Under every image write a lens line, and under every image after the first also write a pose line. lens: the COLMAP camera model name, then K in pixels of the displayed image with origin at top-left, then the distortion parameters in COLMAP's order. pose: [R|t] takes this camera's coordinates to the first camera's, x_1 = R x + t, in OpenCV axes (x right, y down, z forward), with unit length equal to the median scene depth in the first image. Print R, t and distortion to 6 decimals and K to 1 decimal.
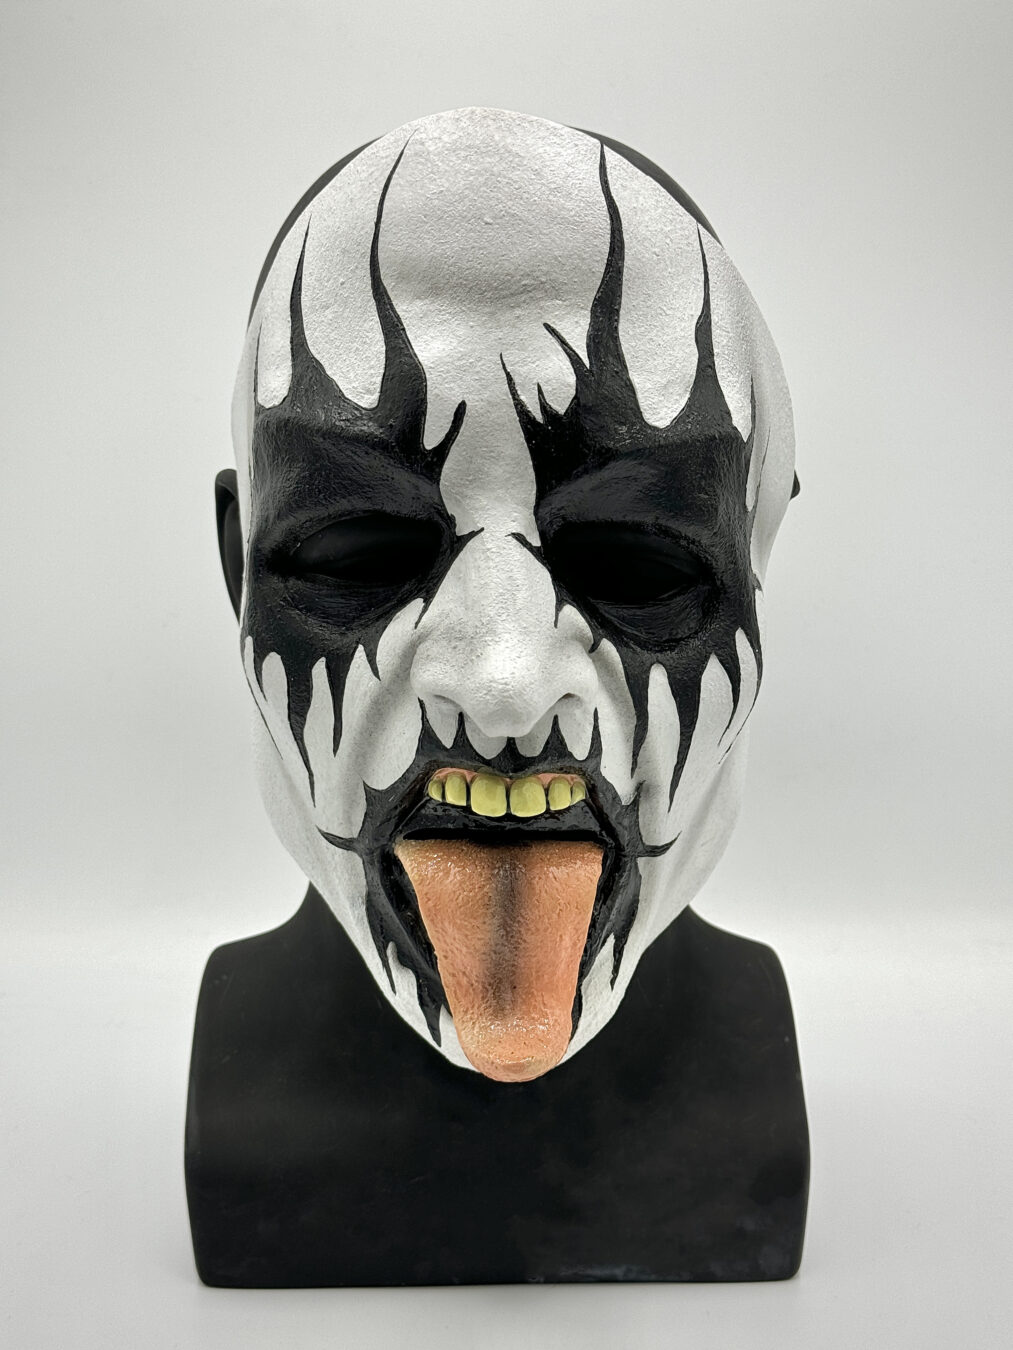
lens RADIAL K [[1889.5, 0, 506.5], [0, 1889.5, 675.0], [0, 0, 1]] dist [-0.023229, 0.005713]
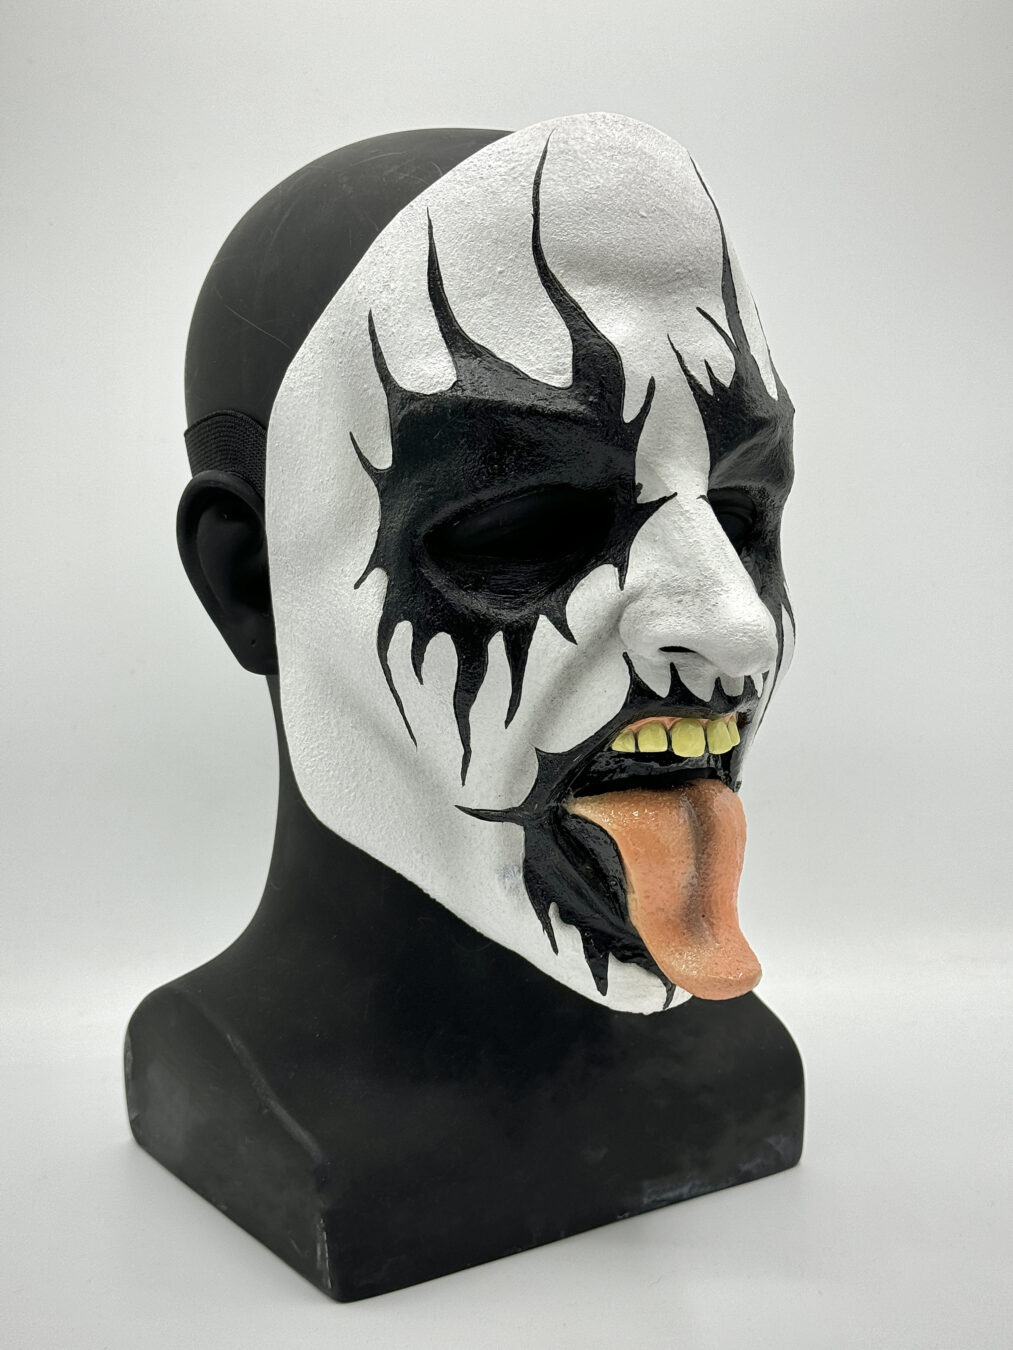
lens RADIAL K [[1889.5, 0, 506.5], [0, 1889.5, 675.0], [0, 0, 1]] dist [-0.023229, 0.005713]
pose [[0.859383, -0.094298, 0.502561, -0.646844], [0.116640, 0.993088, -0.013117, 0.029454], [-0.497851, 0.069891, 0.864442, 0.110855]]
